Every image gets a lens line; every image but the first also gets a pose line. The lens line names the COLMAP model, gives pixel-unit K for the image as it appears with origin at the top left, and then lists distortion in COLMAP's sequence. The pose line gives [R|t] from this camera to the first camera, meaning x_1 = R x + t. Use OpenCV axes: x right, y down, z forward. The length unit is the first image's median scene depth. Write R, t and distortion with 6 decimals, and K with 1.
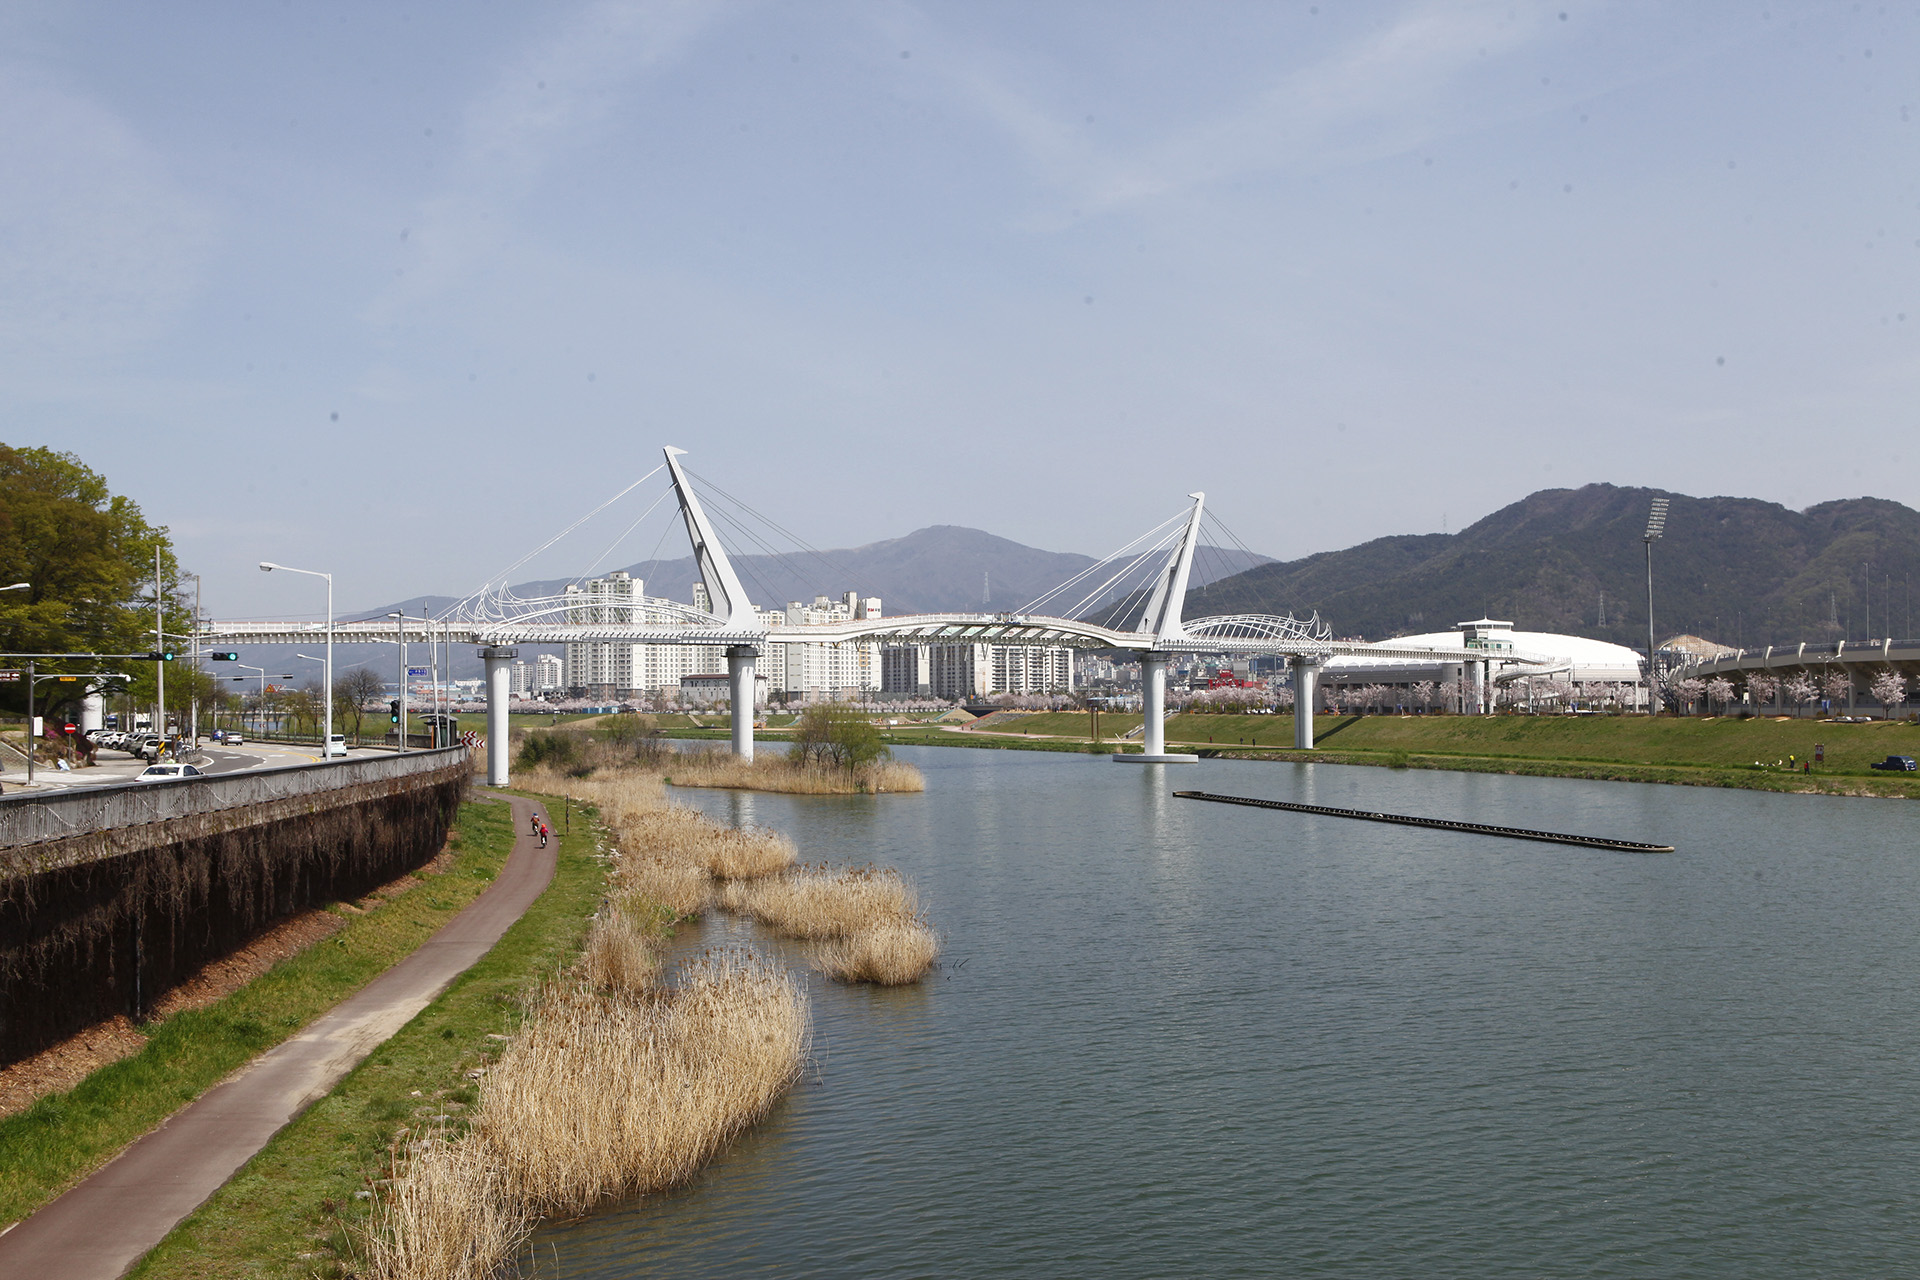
lens RADIAL K [[1899.8, 0, 962.9], [0, 1899.8, 659.5], [0, 0, 1]] dist [-0.072090, 0.000000]
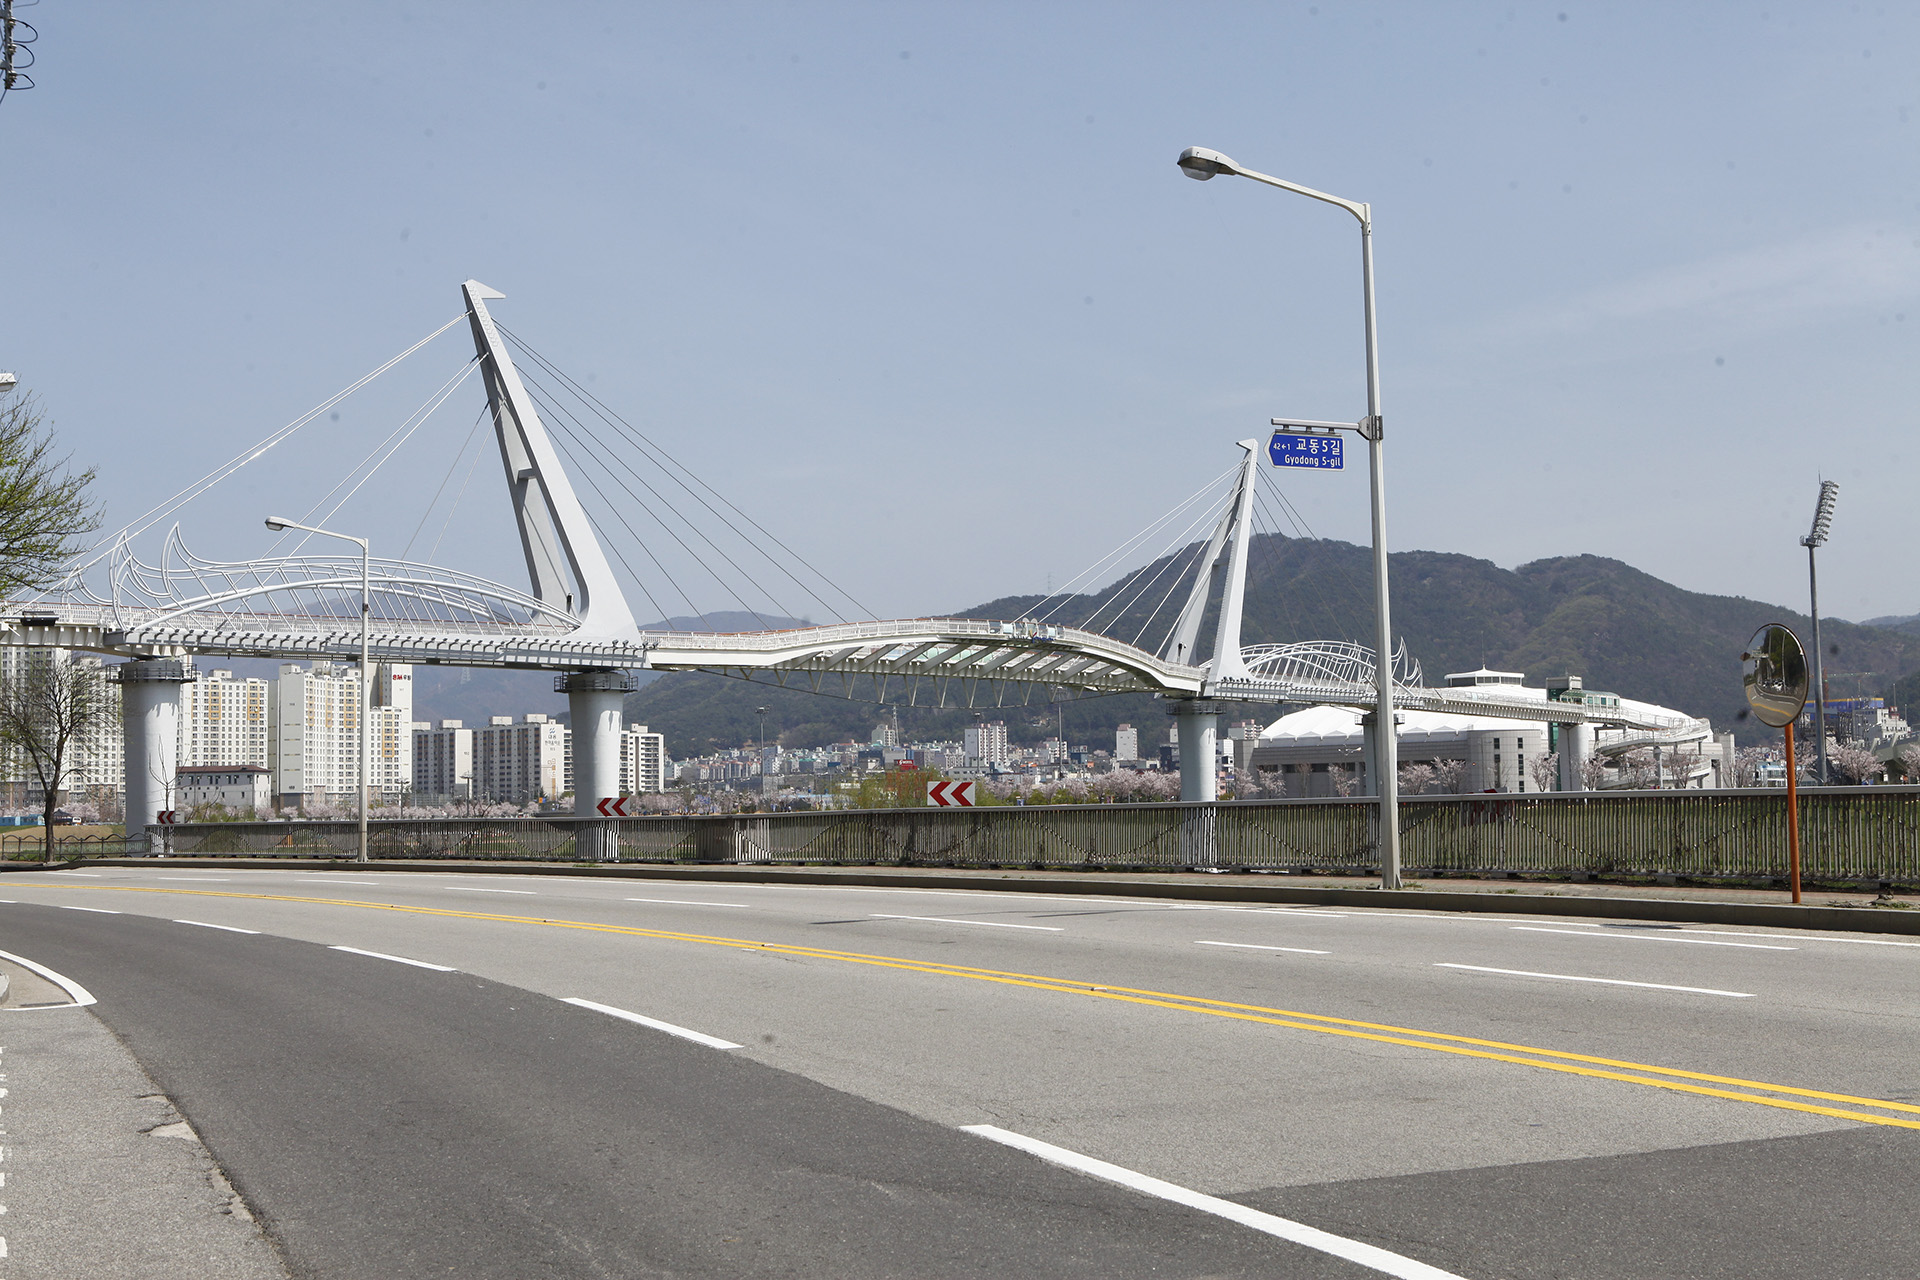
lens RADIAL K [[2434.4, 0, 958.0], [0, 2434.4, 635.3], [0, 0, 1]] dist [0.016251, 0.000000]
pose [[0.977852, 0.008341, 0.209133, -0.091161], [0.002071, 0.998771, -0.049522, 0.009434], [-0.209289, 0.048859, 0.976632, 0.183406]]
